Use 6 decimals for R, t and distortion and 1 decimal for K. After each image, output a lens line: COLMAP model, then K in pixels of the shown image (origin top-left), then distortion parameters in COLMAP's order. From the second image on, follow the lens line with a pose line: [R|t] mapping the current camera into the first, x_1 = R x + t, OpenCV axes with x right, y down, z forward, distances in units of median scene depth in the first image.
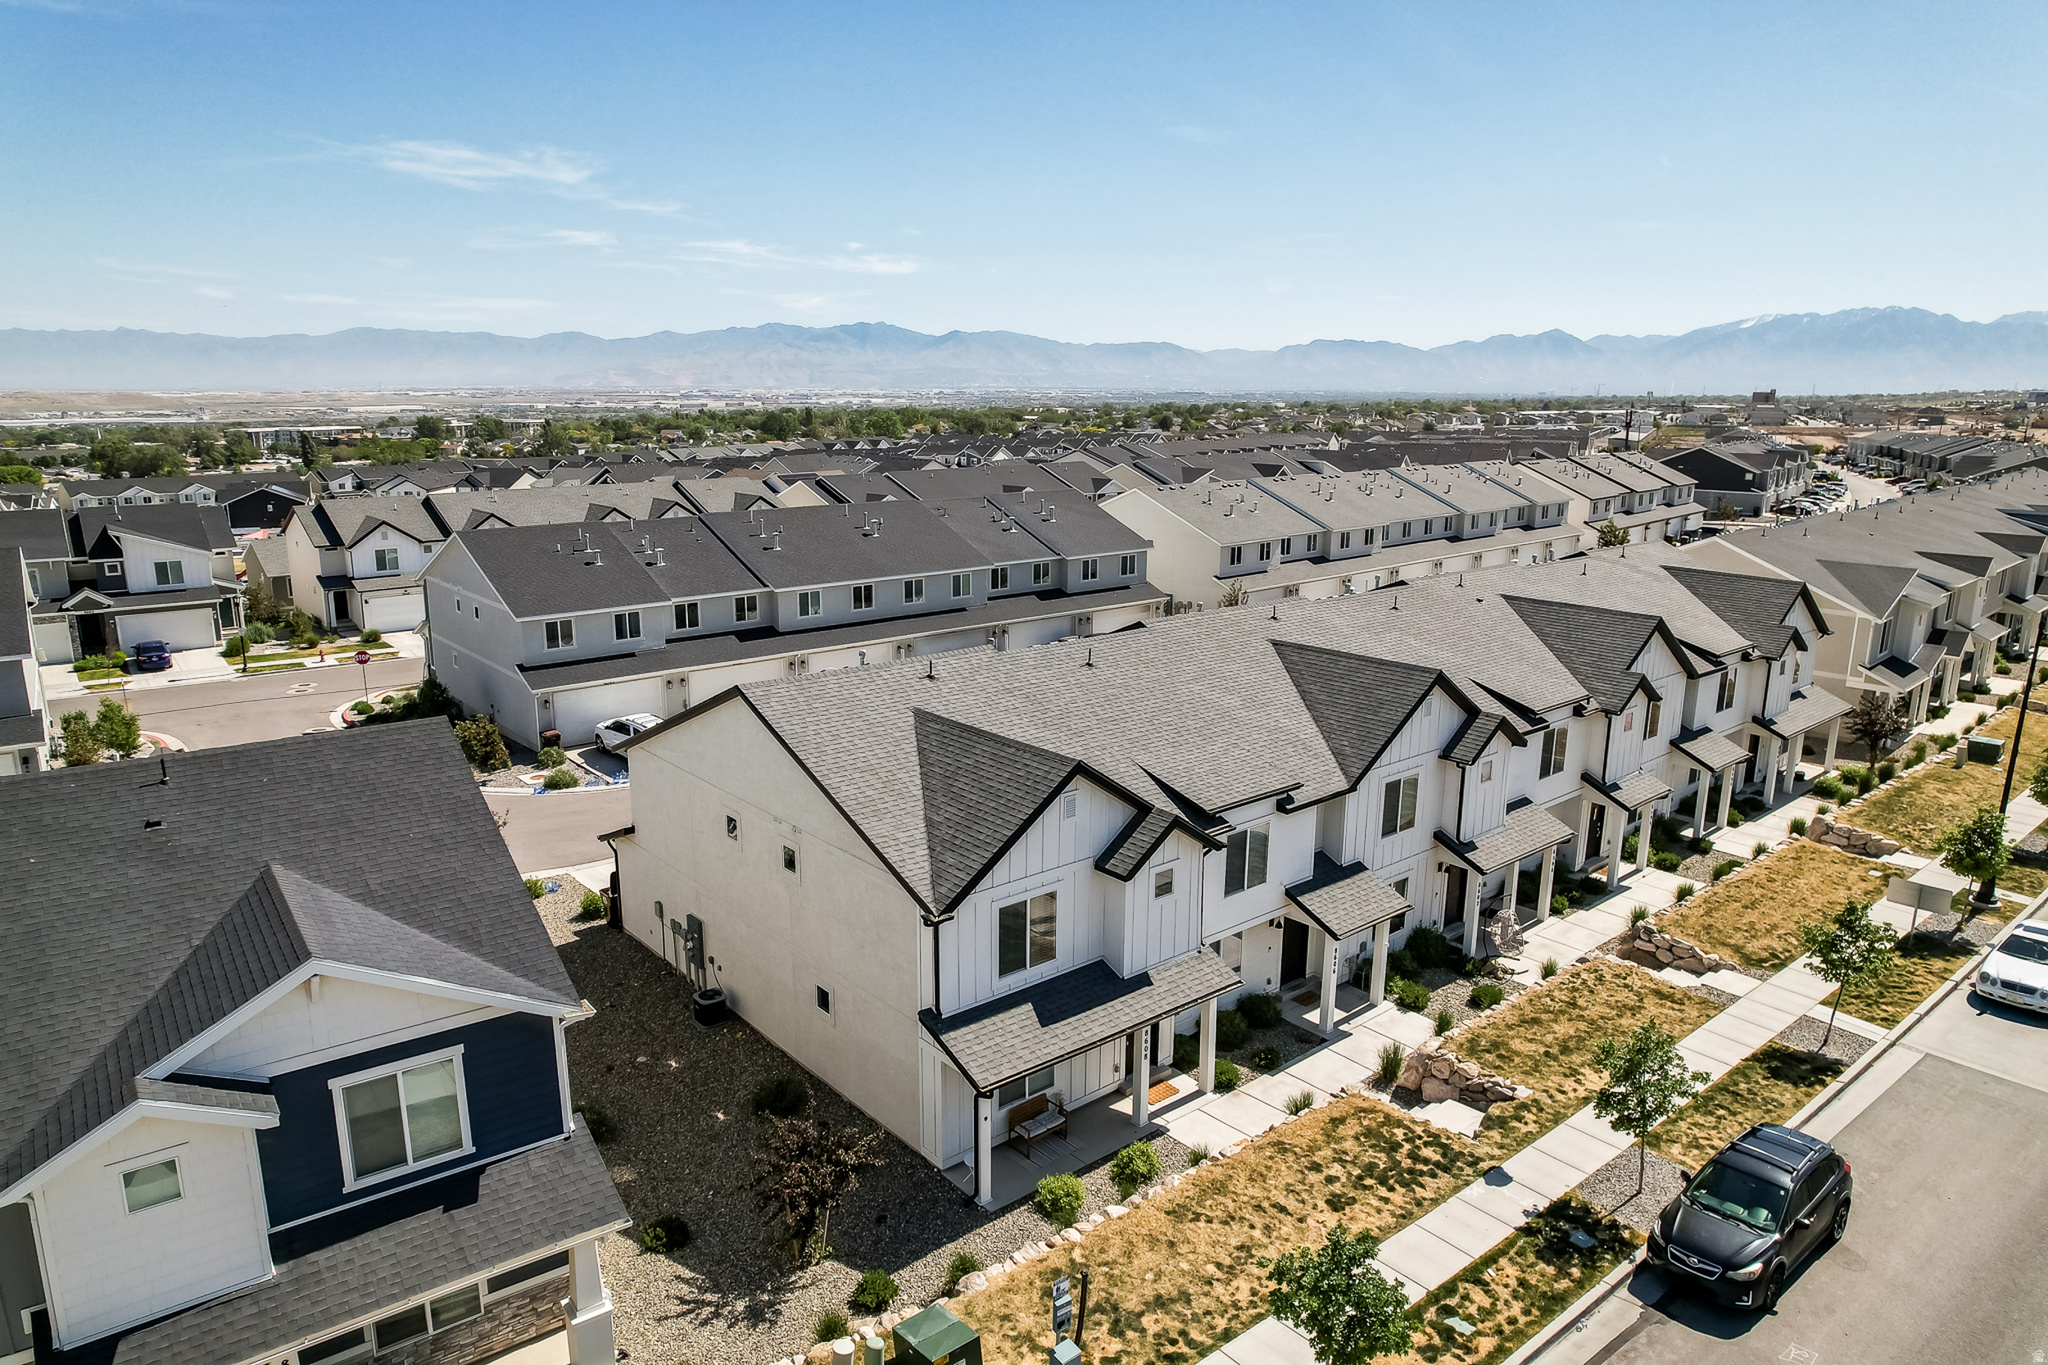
lens RADIAL K [[1313.1, 0, 1021.0], [0, 1313.1, 678.5], [0, 0, 1]] dist [-0.078187, 0.067516]
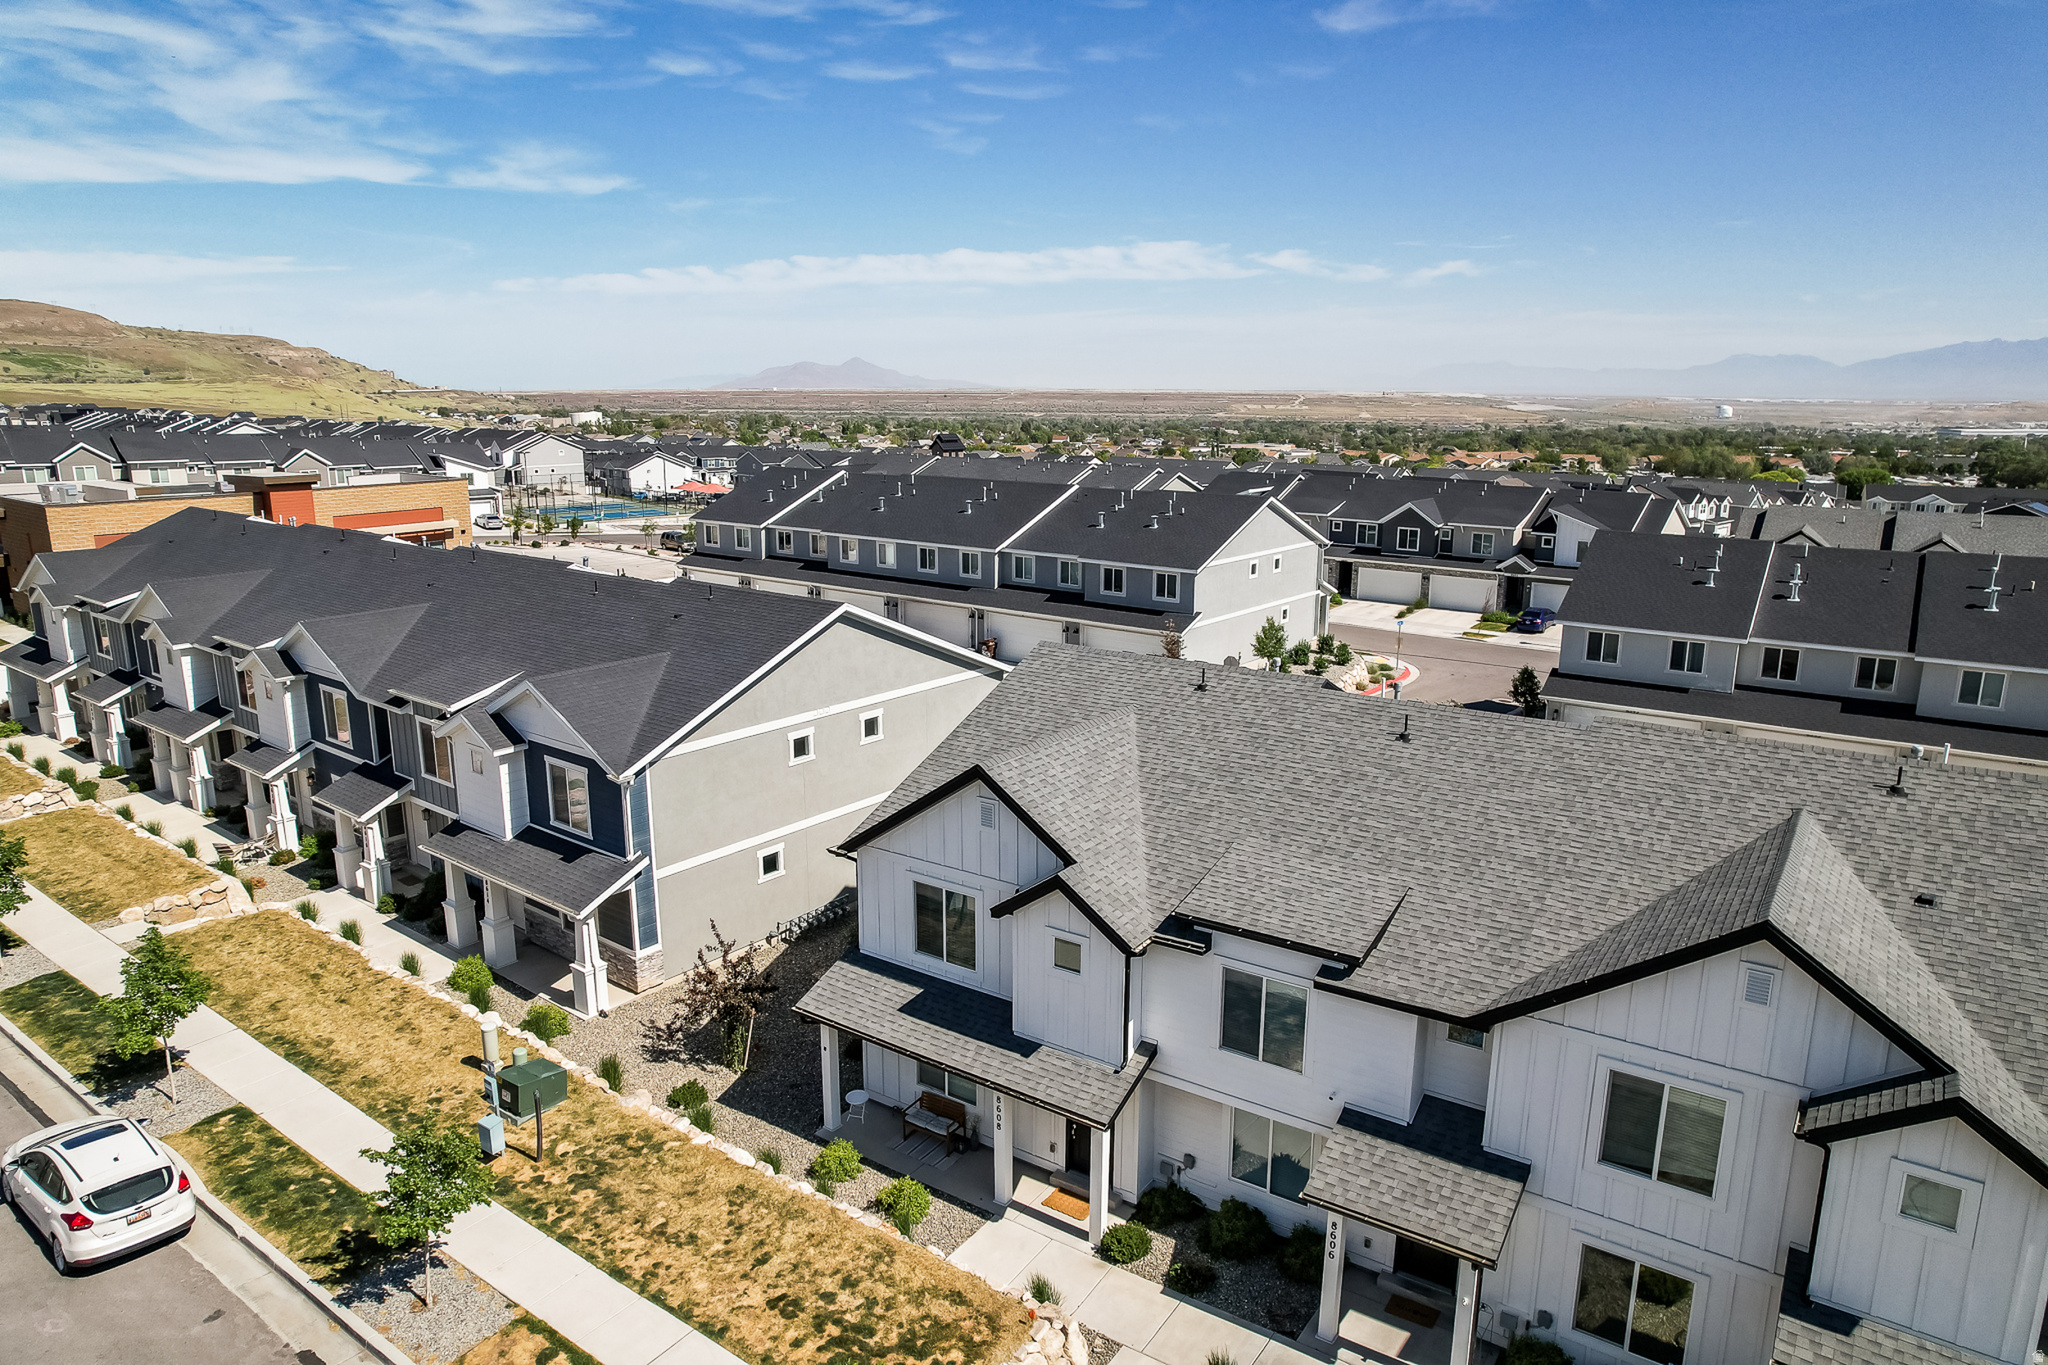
lens RADIAL K [[1313.1, 0, 1016.3], [0, 1313.1, 676.9], [0, 0, 1]] dist [-0.078187, 0.067516]
pose [[0.261294, 0.207951, -0.942593, 0.598979], [-0.215653, 0.964412, 0.152984, -0.094821], [0.940861, 0.163299, 0.296841, 0.491270]]
